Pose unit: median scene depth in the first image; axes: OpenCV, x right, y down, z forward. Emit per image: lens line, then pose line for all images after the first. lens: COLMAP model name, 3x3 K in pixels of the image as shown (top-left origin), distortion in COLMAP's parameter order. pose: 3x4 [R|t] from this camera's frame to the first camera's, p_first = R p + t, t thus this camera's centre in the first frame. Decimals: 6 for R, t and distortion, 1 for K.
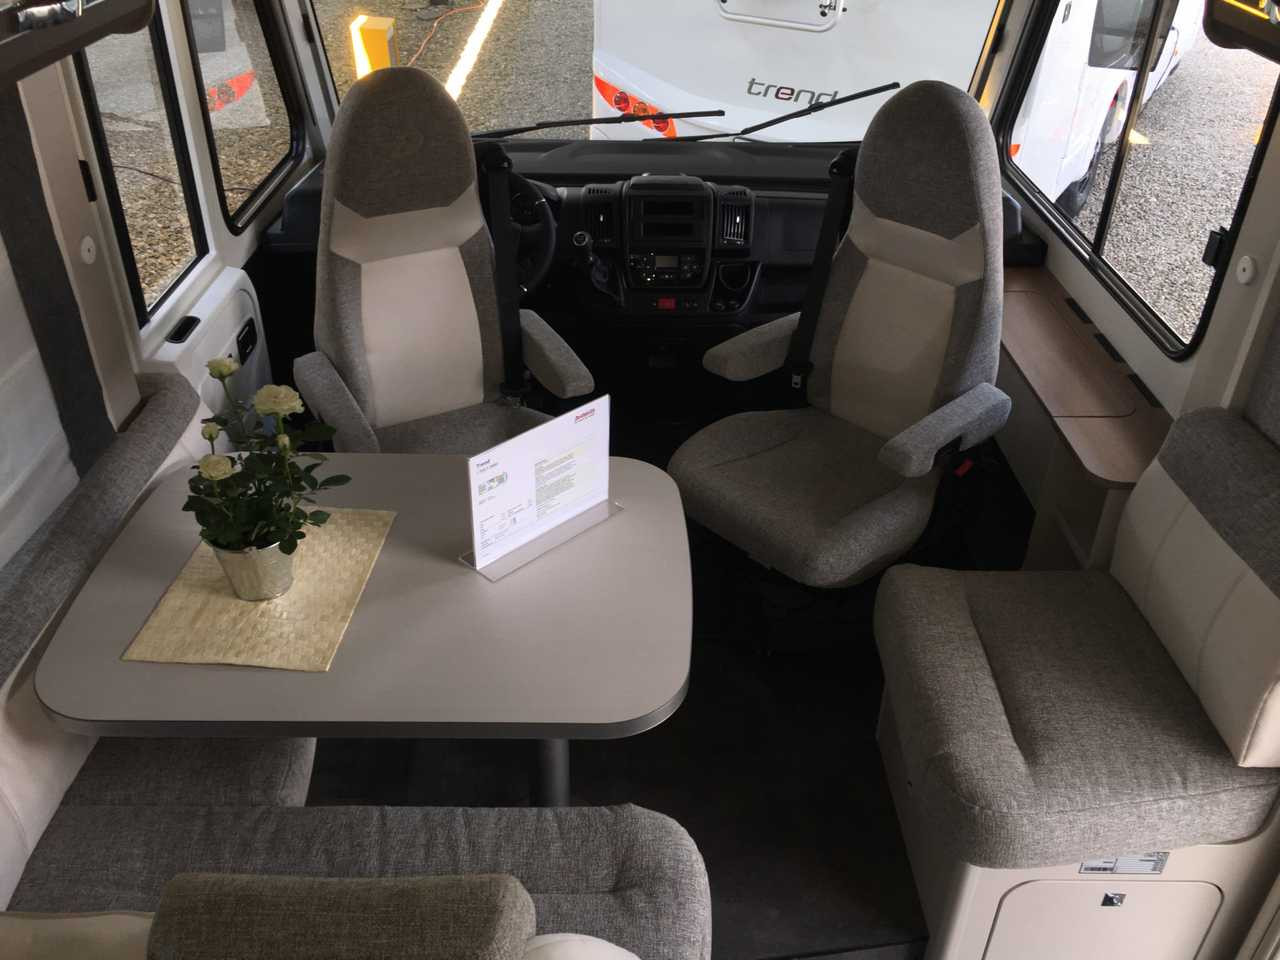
lens RADIAL K [[1093.8, 0, 634.7], [0, 1093.8, 476.8], [0, 0, 1]] dist [0.080815, -0.104592]
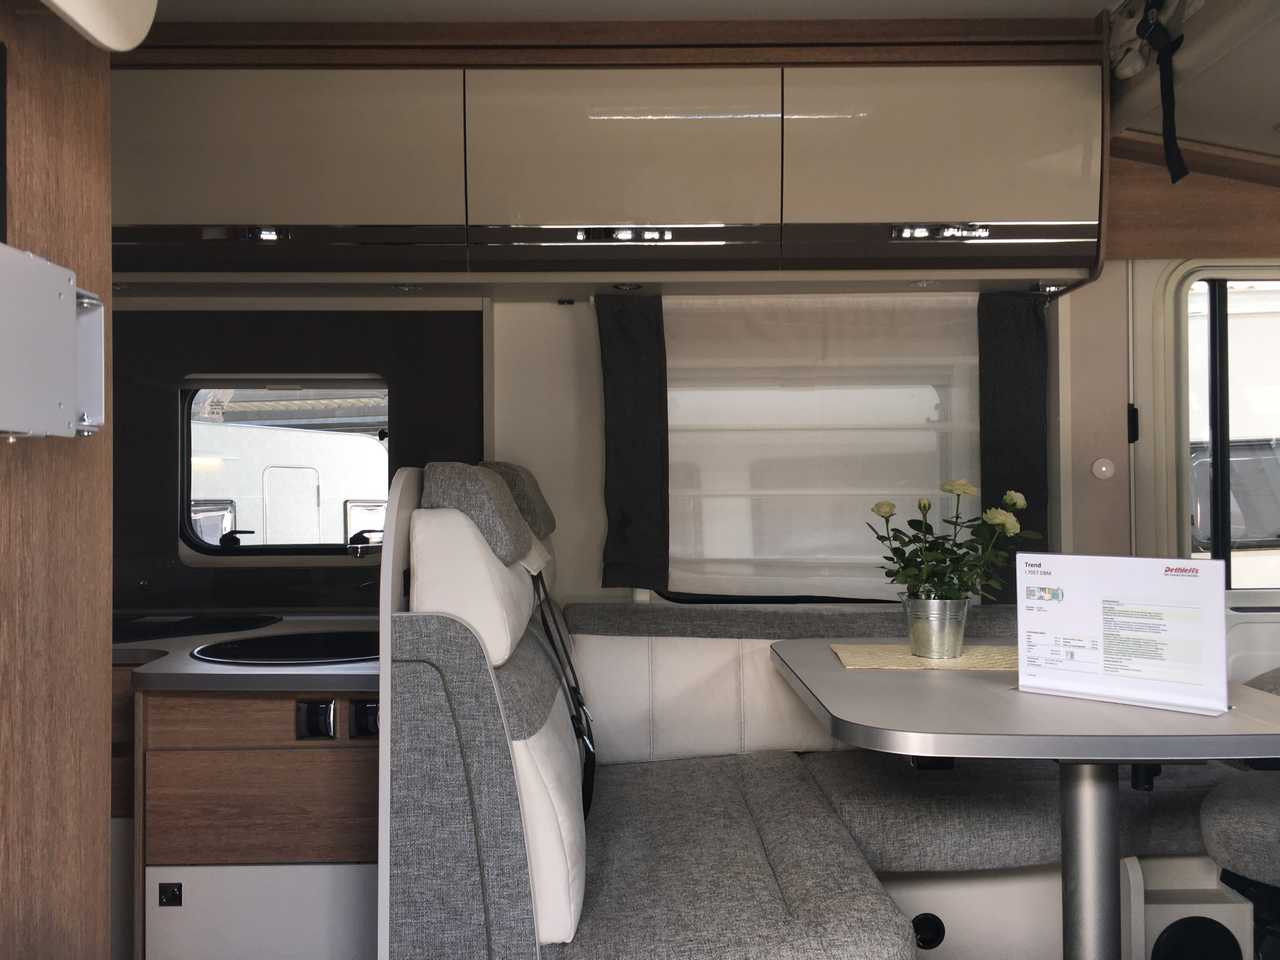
lens RADIAL K [[1093.8, 0, 634.7], [0, 1093.8, 476.8], [0, 0, 1]] dist [0.080815, -0.104592]
pose [[-0.008972, -0.034313, -0.999371, 0.844867], [-0.537694, 0.842795, -0.024109, 0.135120], [0.843092, 0.537140, -0.026012, 0.628846]]
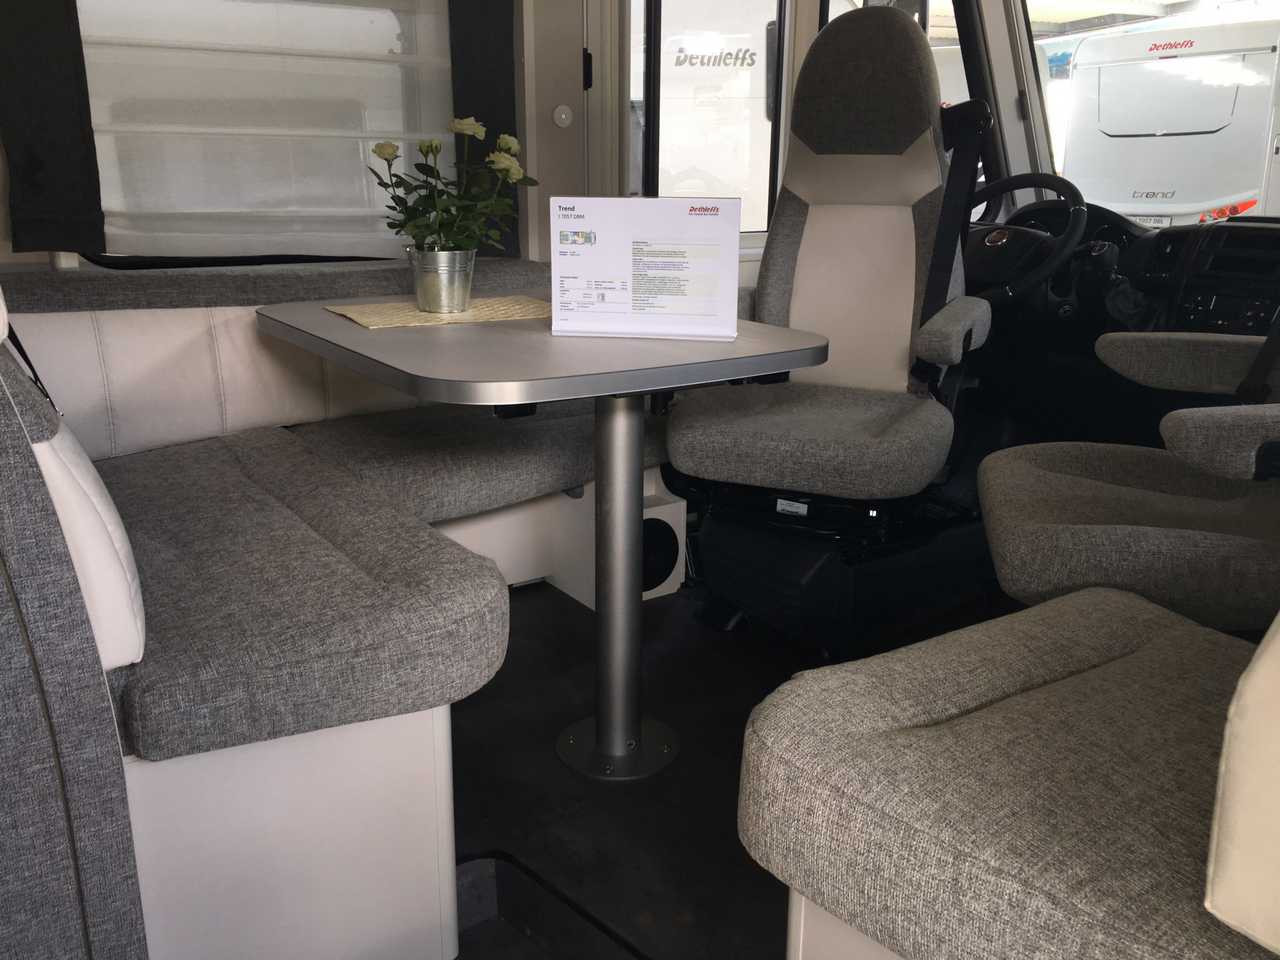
lens RADIAL K [[1093.8, 0, 634.7], [0, 1093.8, 476.8], [0, 0, 1]] dist [0.080815, -0.104592]
pose [[0.552172, 0.215732, -0.805336, 0.725313], [-0.448998, 0.890848, -0.069213, 0.236911], [0.702500, 0.399812, 0.588765, 0.511293]]
